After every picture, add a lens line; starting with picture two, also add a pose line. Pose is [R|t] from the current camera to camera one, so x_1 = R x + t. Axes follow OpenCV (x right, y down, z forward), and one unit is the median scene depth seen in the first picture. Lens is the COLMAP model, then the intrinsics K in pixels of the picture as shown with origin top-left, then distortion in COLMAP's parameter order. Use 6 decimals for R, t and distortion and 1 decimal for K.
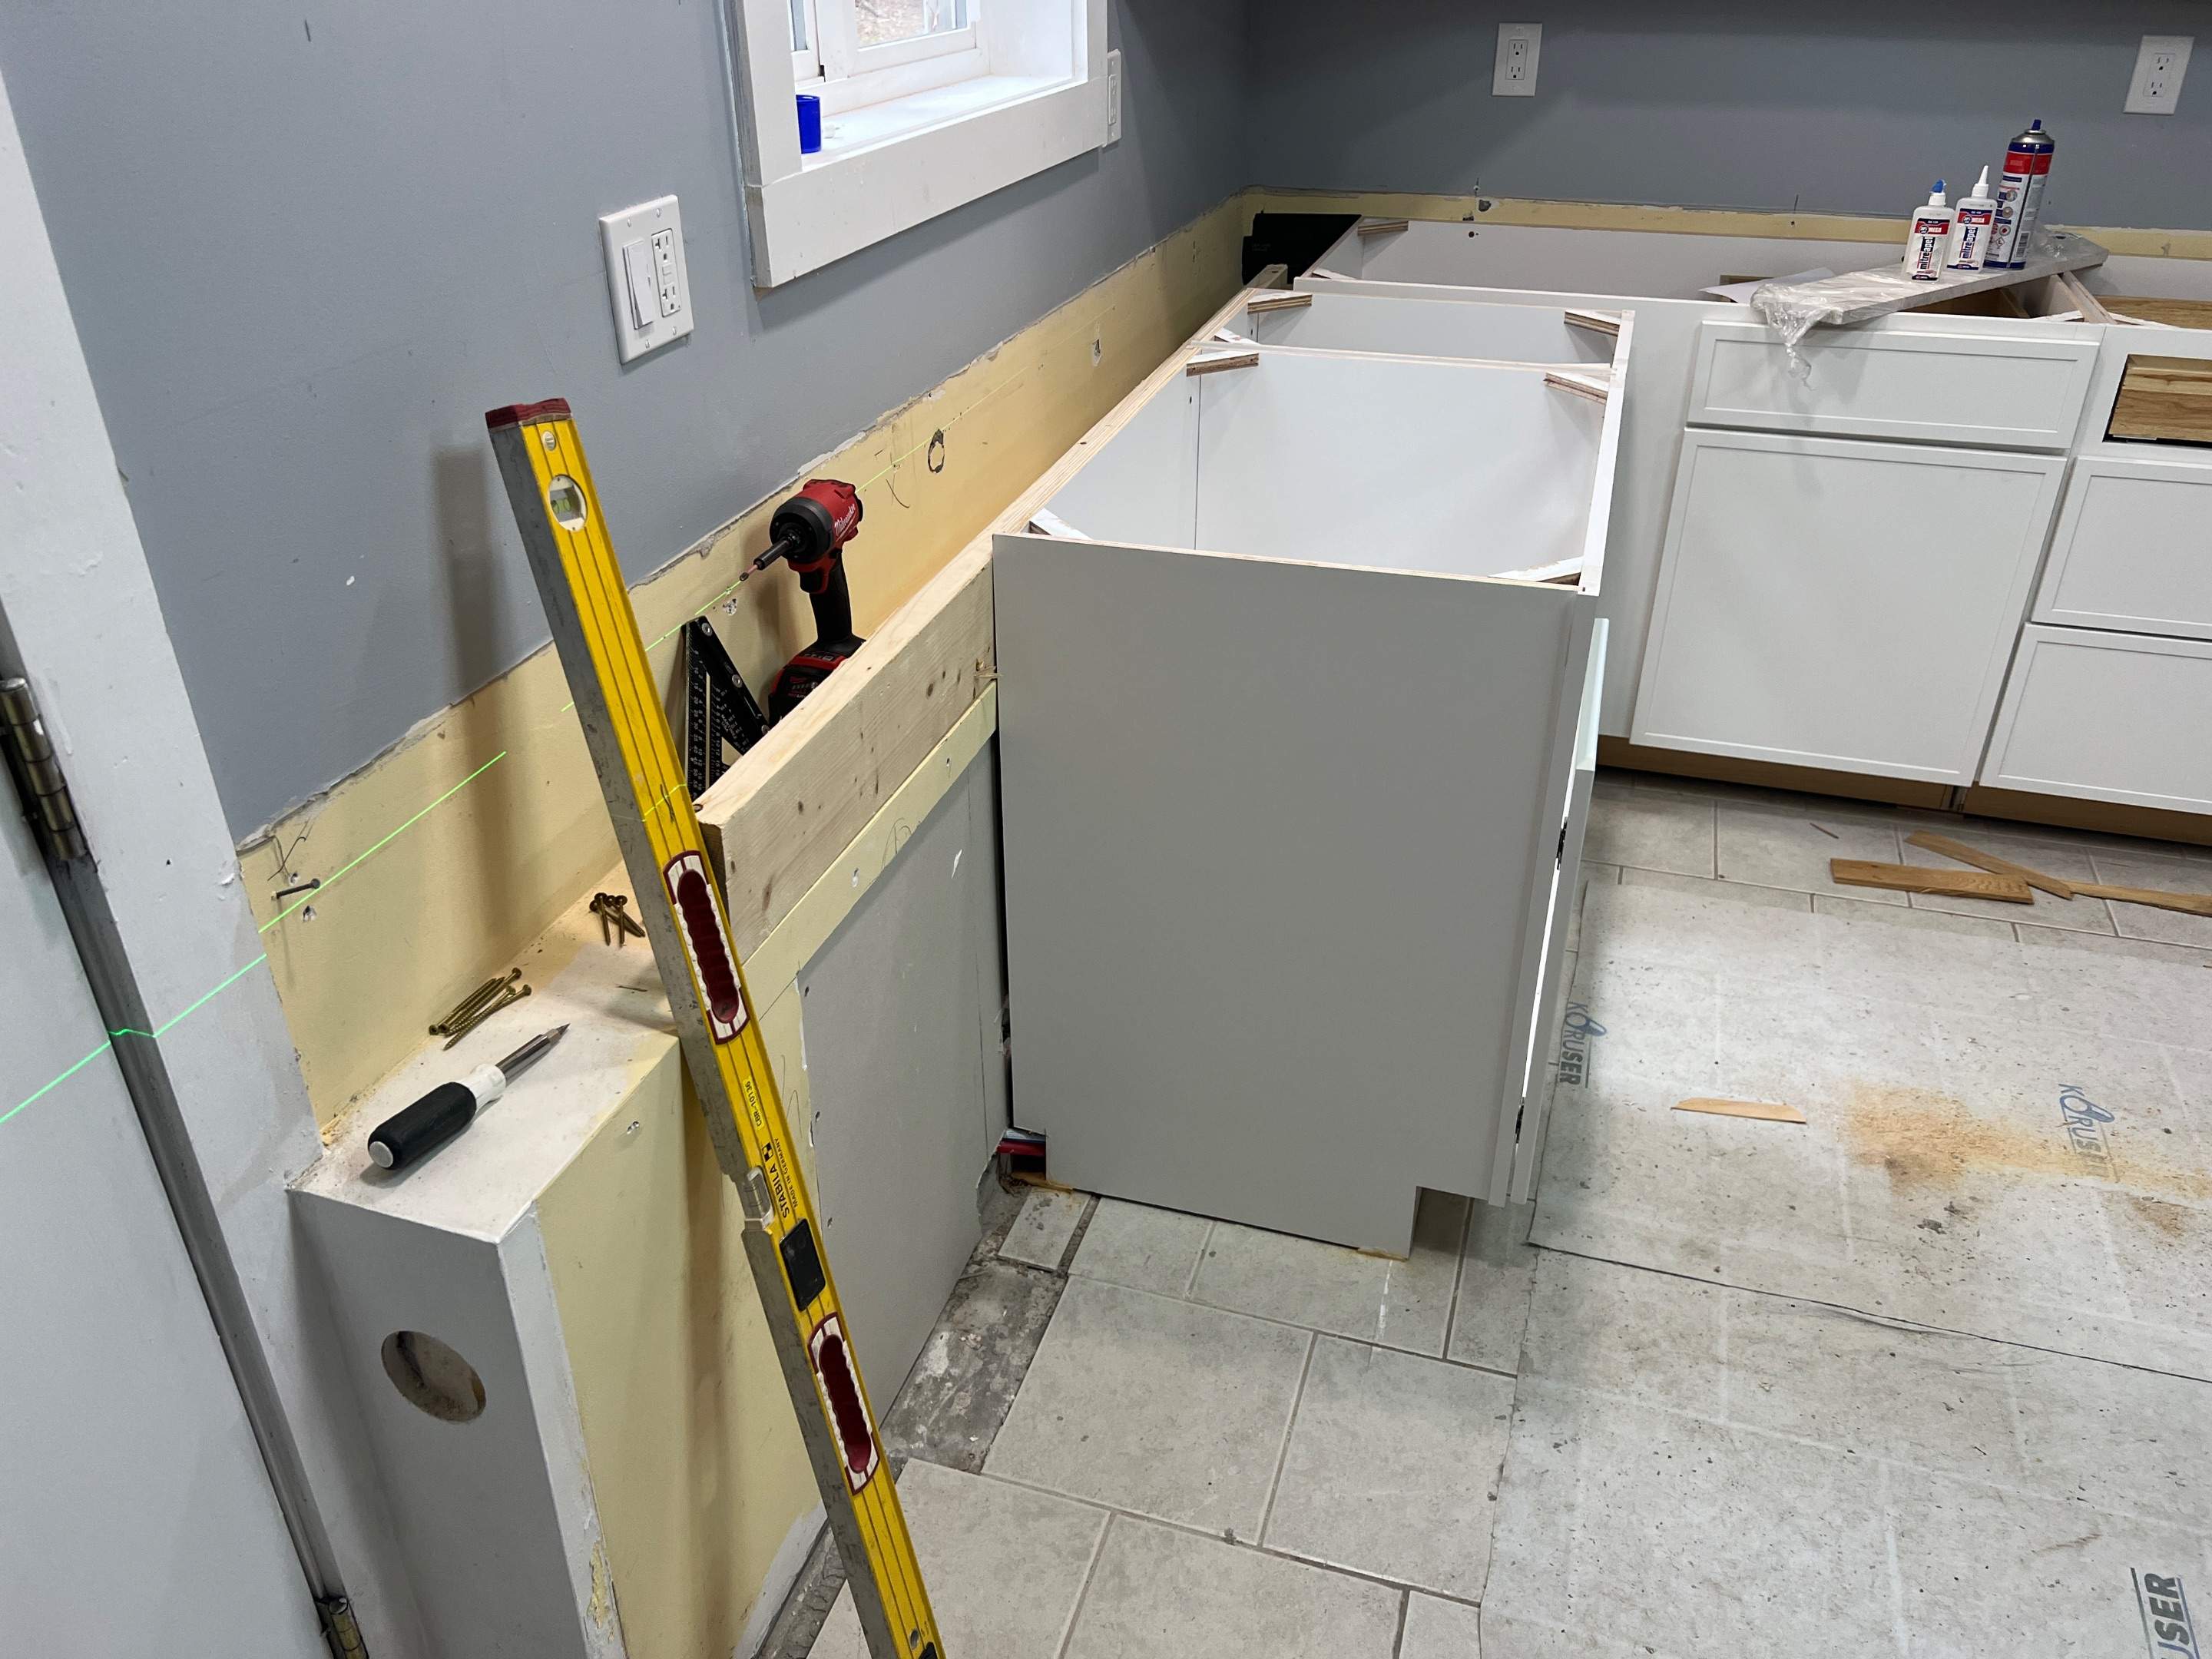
lens RADIAL K [[1659.0, 0, 1100.6], [0, 1659.0, 815.7], [0, 0, 1]] dist [0.064715, -0.079418]
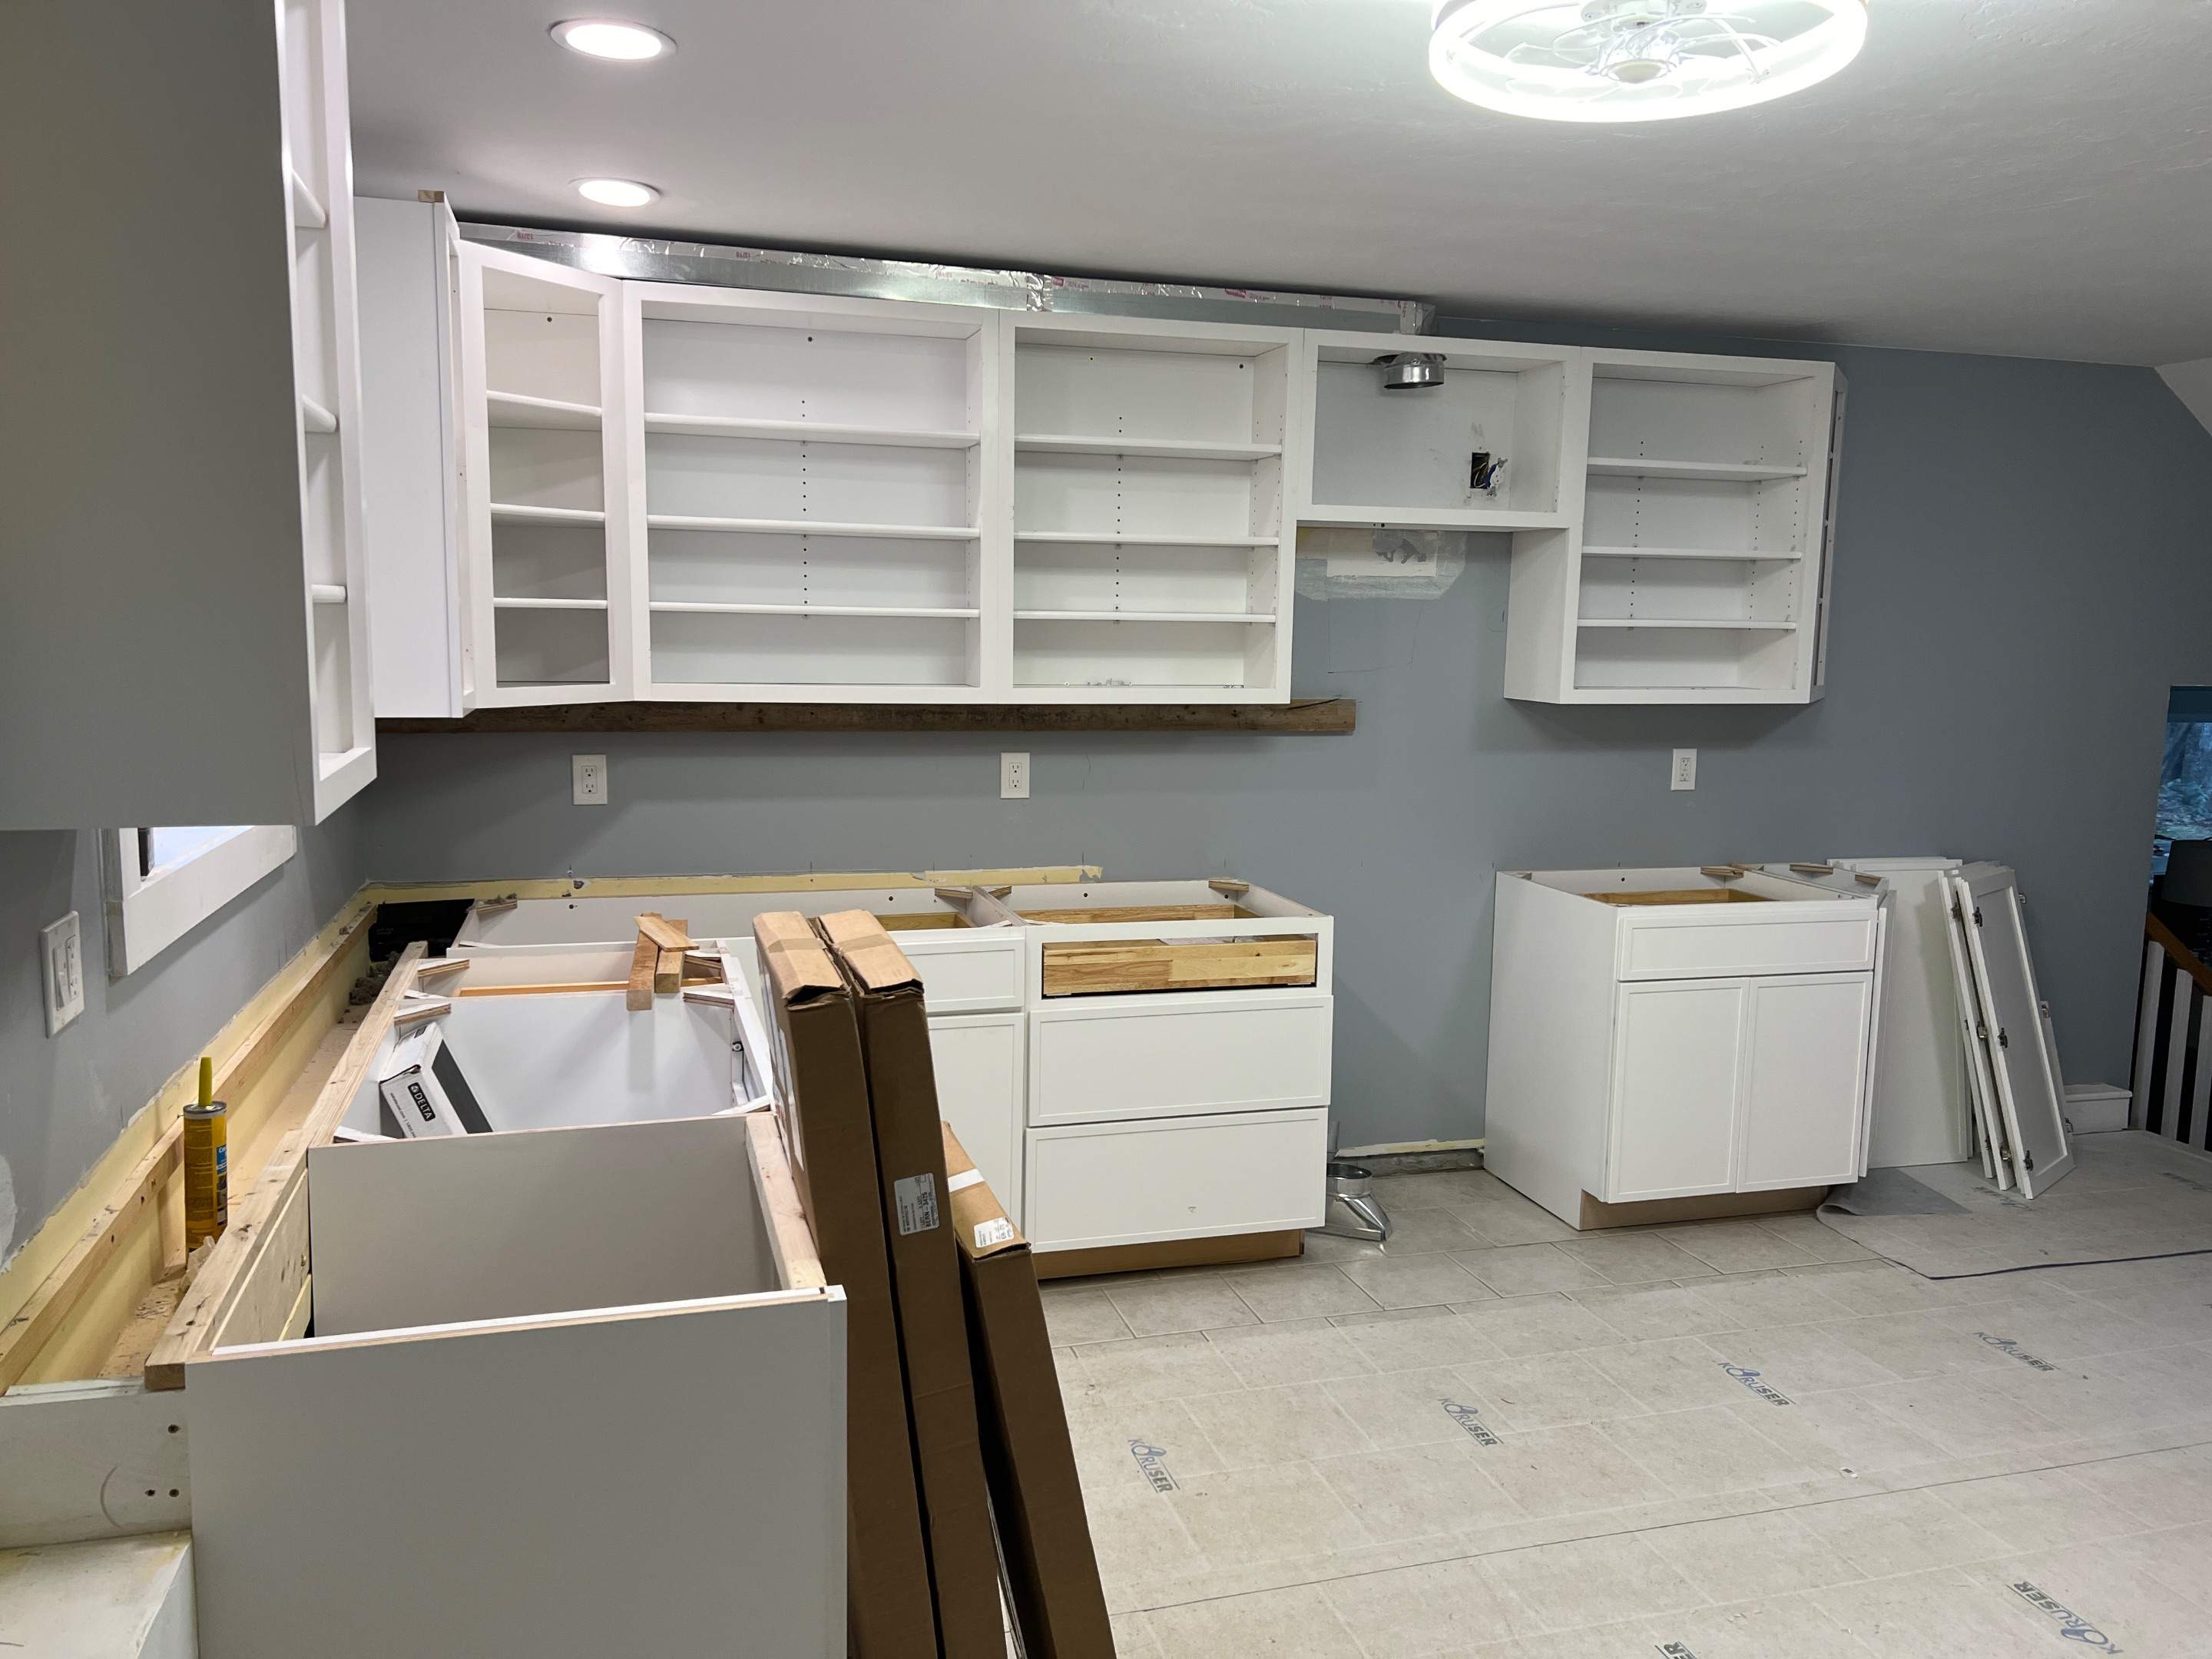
lens RADIAL K [[1659.0, 0, 1104.3], [0, 1659.0, 822.5], [0, 0, 1]] dist [0.064715, -0.079418]
pose [[0.831248, -0.050589, 0.553595, -0.203069], [0.255390, 0.919289, -0.299473, 0.107158], [-0.493764, 0.390319, 0.777077, -0.289576]]
